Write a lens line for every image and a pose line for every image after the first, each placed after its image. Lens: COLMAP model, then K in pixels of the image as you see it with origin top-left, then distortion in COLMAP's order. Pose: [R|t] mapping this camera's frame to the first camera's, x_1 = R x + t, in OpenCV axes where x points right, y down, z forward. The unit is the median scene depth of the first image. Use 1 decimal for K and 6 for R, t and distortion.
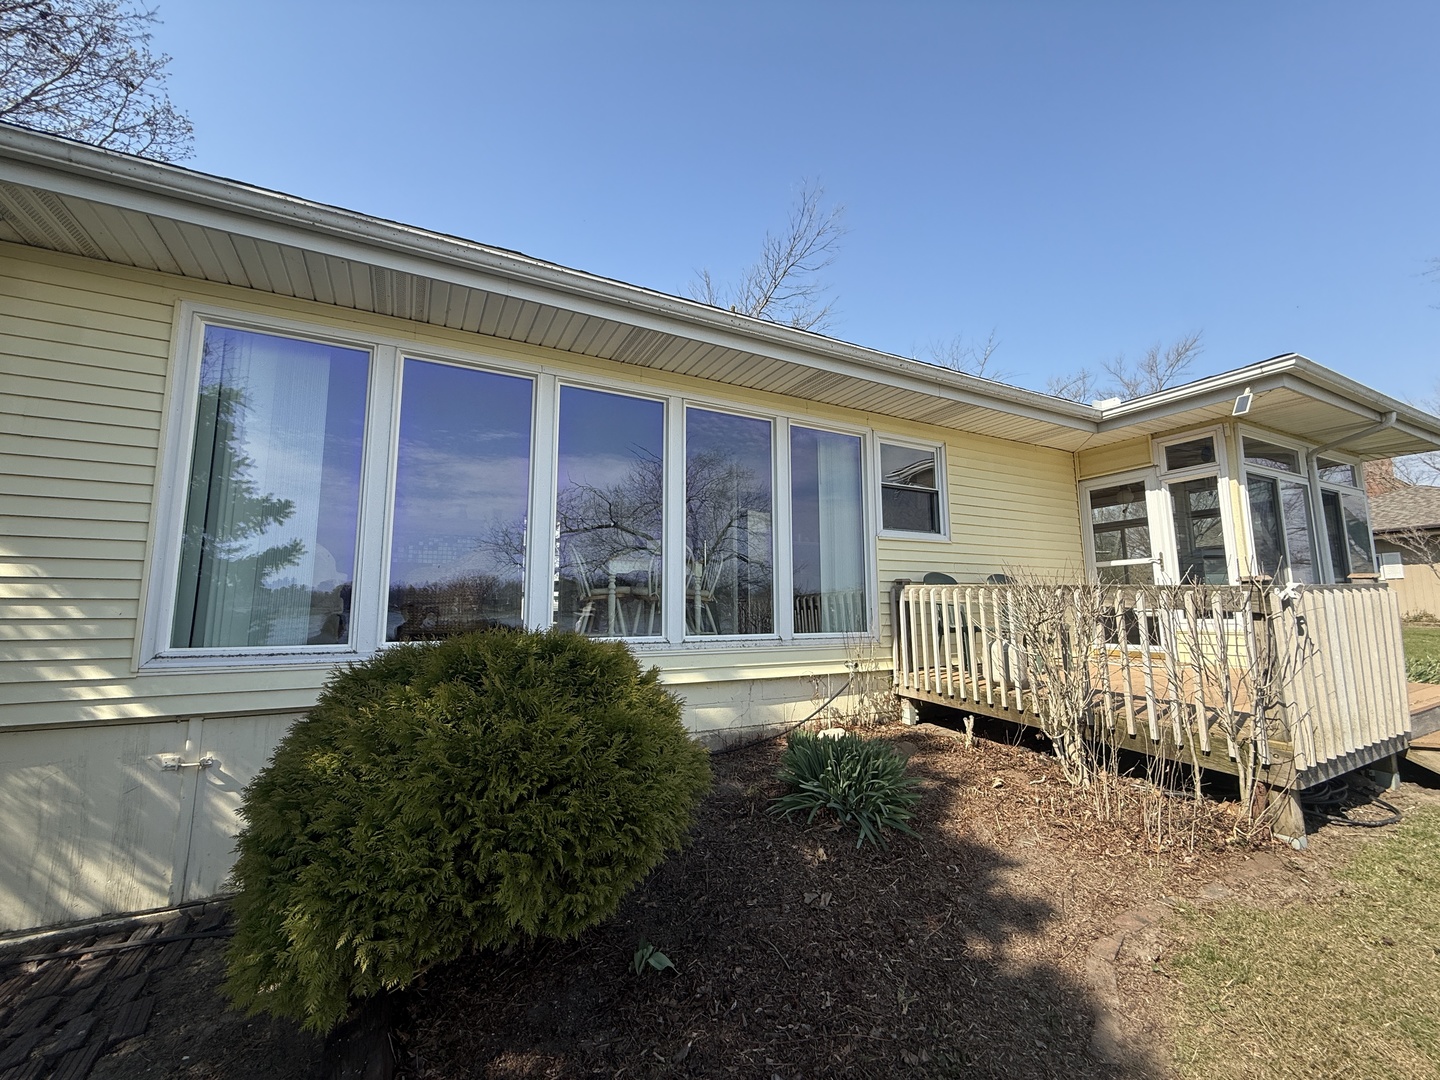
lens RADIAL K [[571.5, 0, 713.9], [0, 571.5, 542.3], [0, 0, 1]] dist [0.000008, 0.000026]
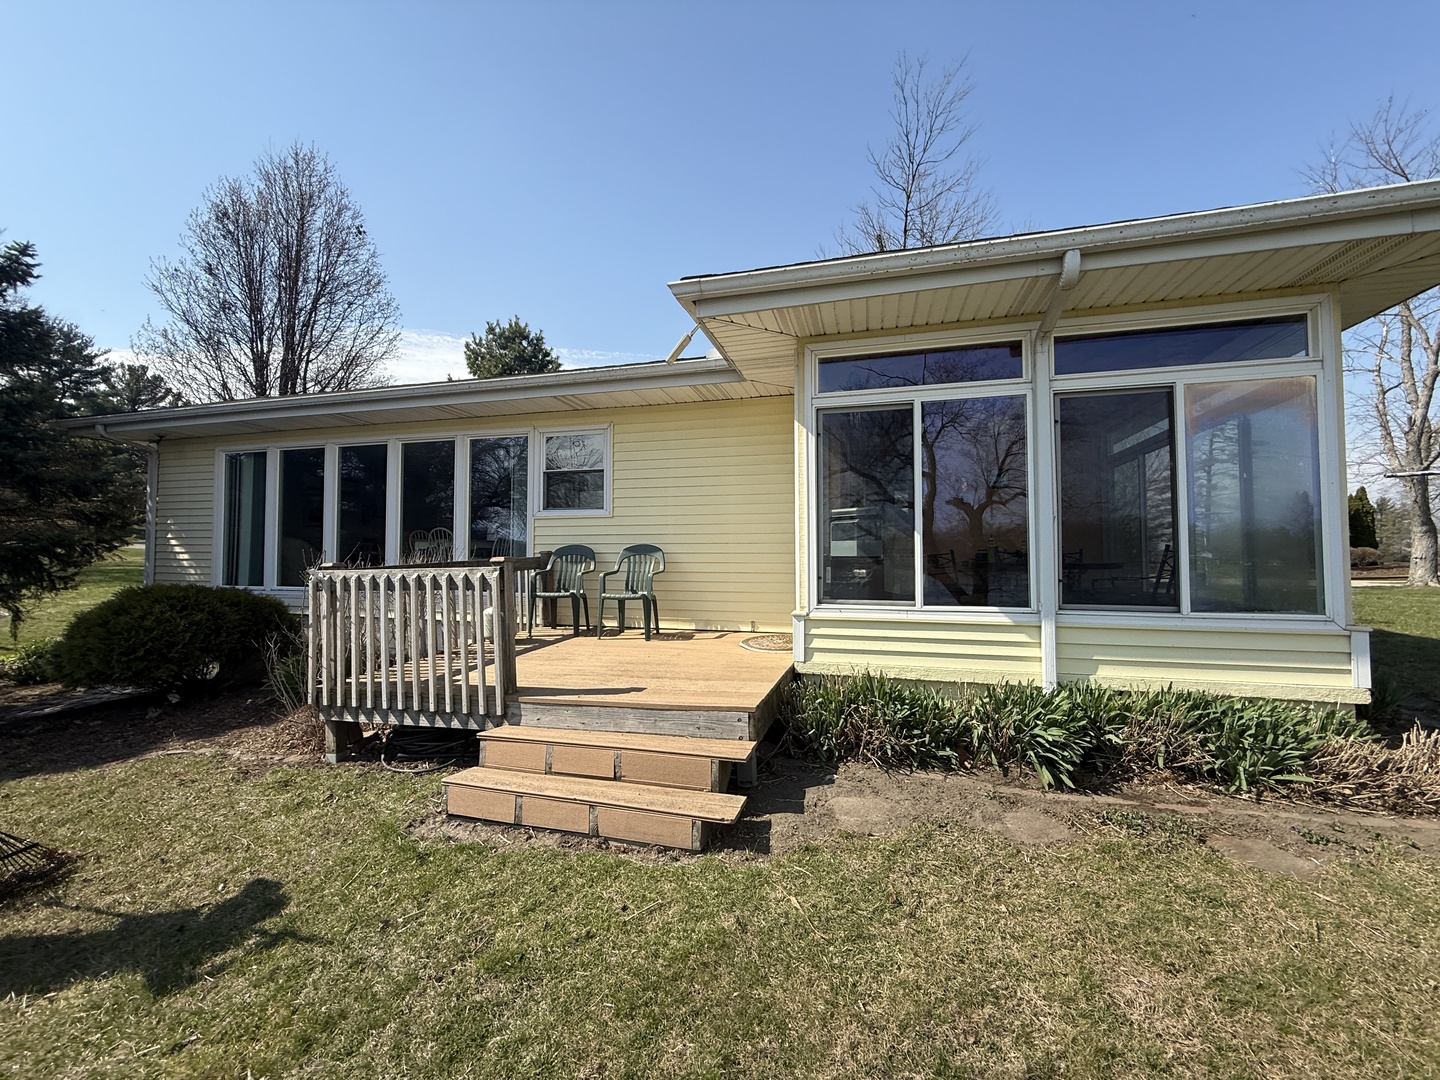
lens RADIAL K [[571.5, 0, 713.9], [0, 571.5, 542.3], [0, 0, 1]] dist [0.000008, 0.000026]
pose [[0.736630, -0.022161, -0.675933, 1.322484], [0.070021, 0.996591, 0.043635, 0.016590], [0.672662, -0.079472, 0.735670, 0.318138]]
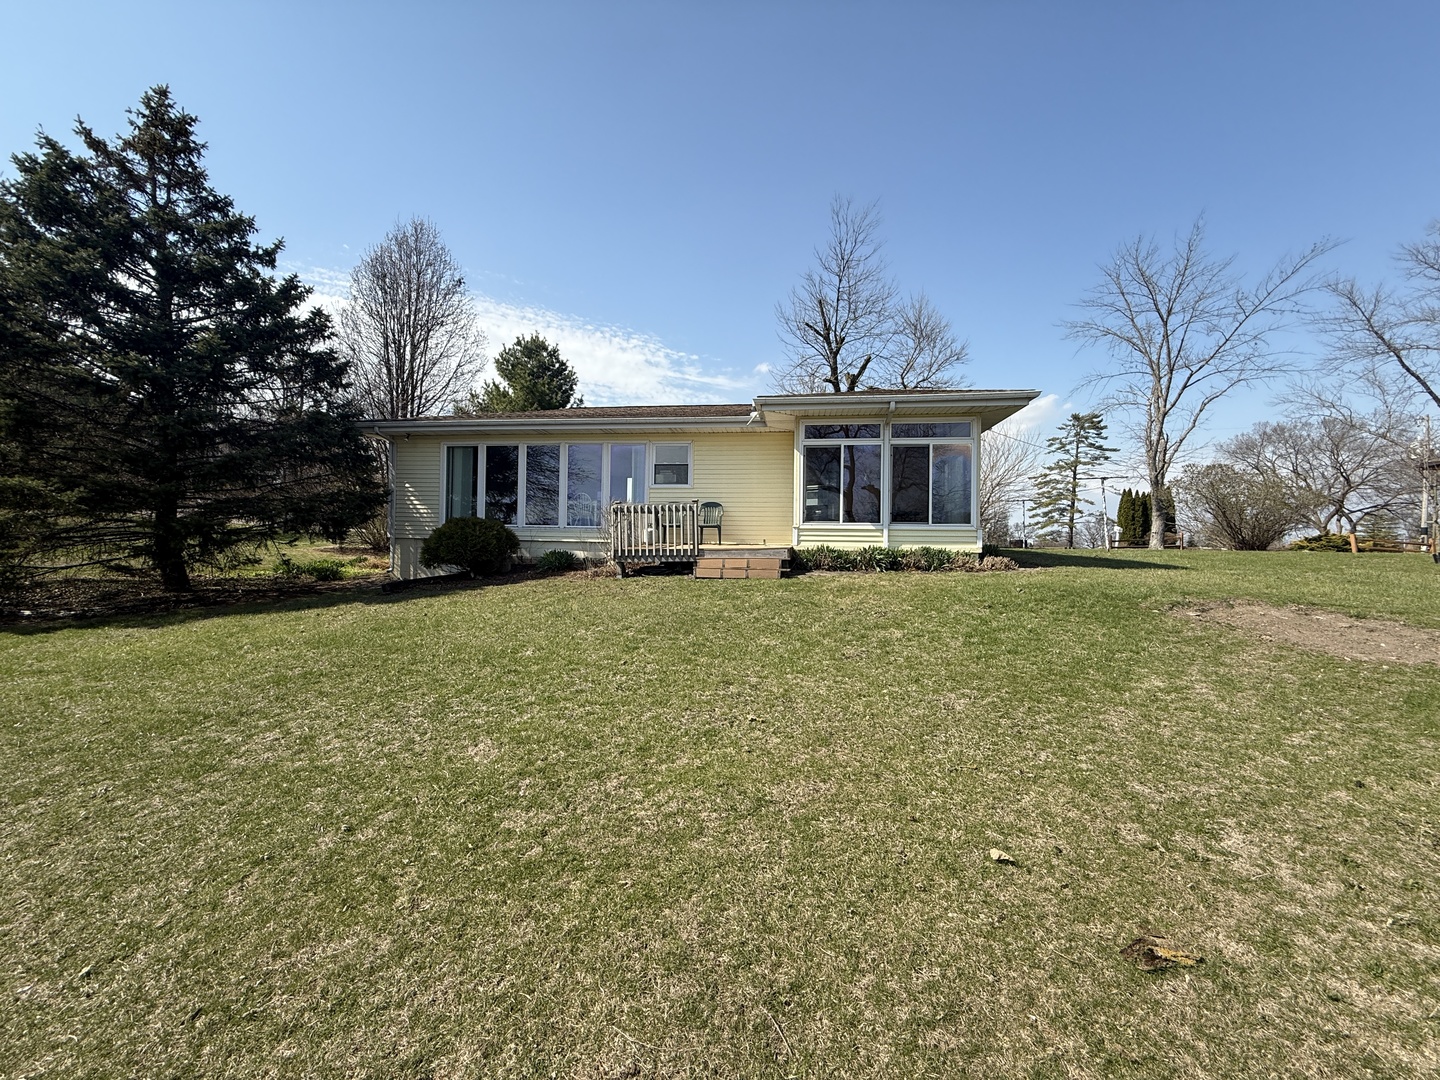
lens RADIAL K [[571.5, 0, 713.9], [0, 571.5, 542.3], [0, 0, 1]] dist [0.000008, 0.000026]
pose [[0.815414, 0.006815, -0.578838, 1.775213], [0.046330, 0.995955, 0.076992, 0.043749], [0.577021, -0.089598, 0.811800, -0.767141]]
